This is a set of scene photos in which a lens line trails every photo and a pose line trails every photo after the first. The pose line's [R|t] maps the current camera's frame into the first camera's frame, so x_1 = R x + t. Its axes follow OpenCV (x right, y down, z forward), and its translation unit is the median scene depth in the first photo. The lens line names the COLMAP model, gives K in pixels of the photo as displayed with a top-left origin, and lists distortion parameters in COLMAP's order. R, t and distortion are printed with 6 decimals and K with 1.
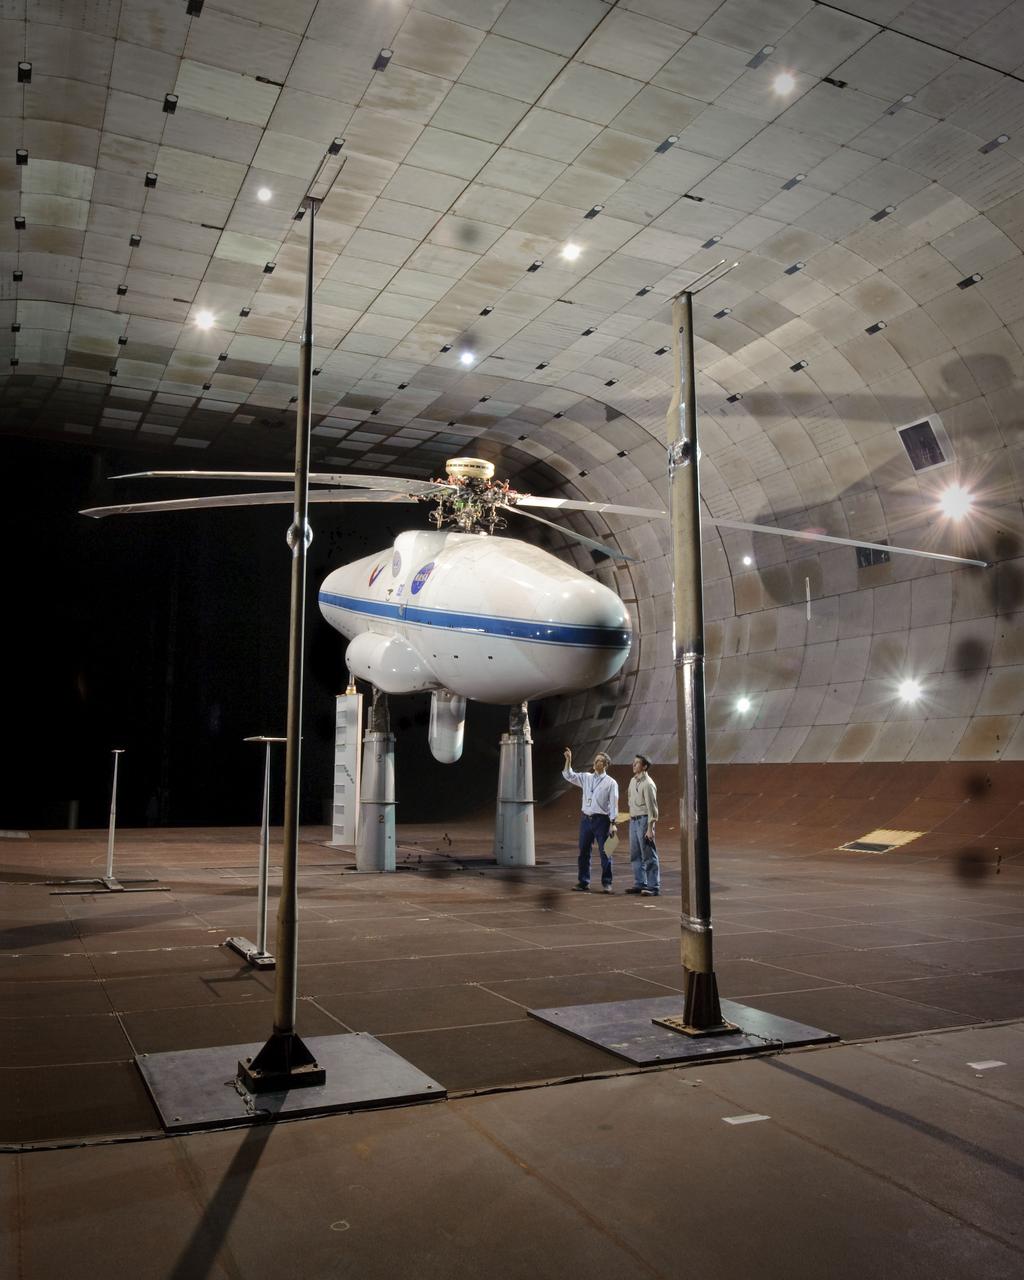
lens RADIAL K [[1081.5, 0, 512.0], [0, 1081.5, 640.0], [0, 0, 1]] dist [-0.004656, -0.003630]
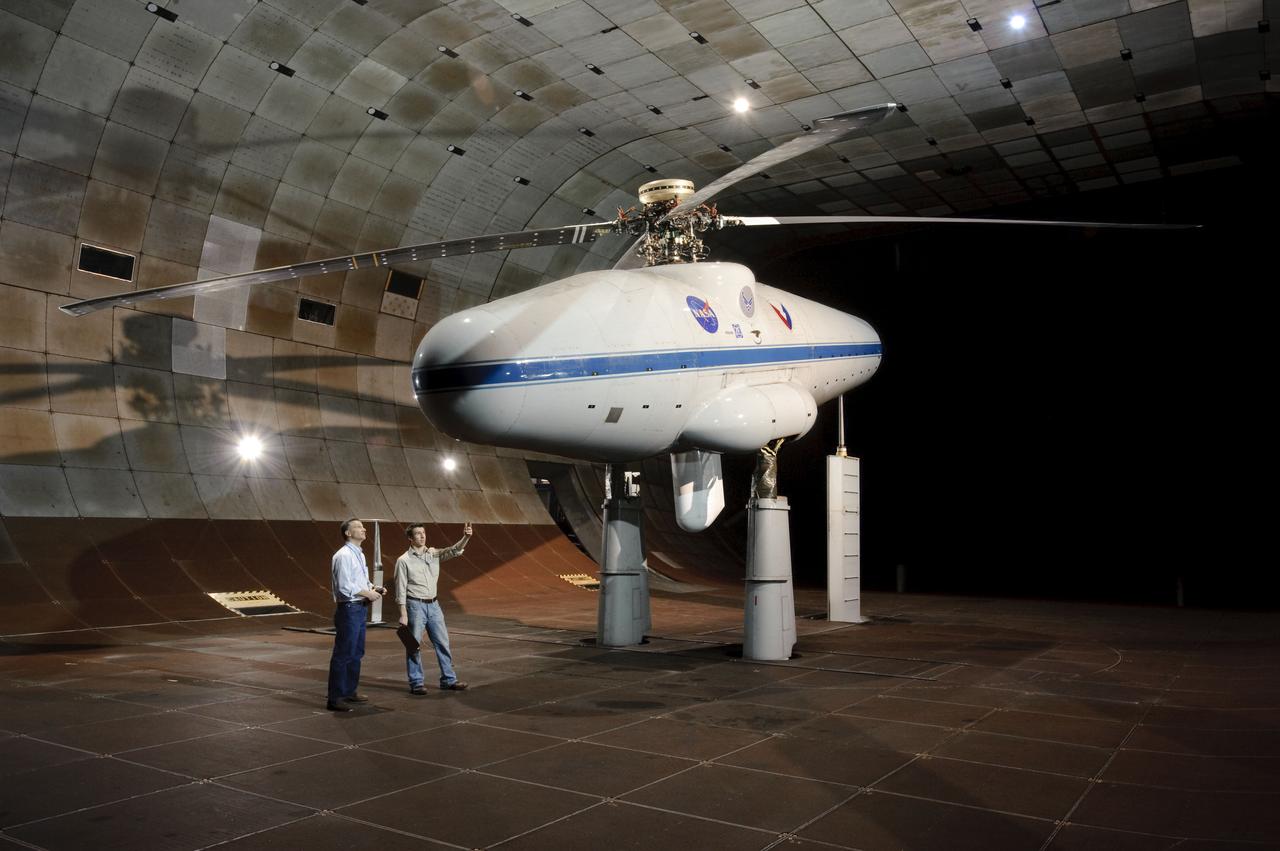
lens RADIAL K [[1005.5, 0, 640.0], [0, 1005.5, 425.5], [0, 0, 1]] dist [0.102875, 0.000308]
pose [[0.535804, -0.069286, -0.841495, 0.496320], [0.078801, 0.996381, -0.031864, 0.035343], [0.840657, -0.049237, 0.539324, 0.395914]]
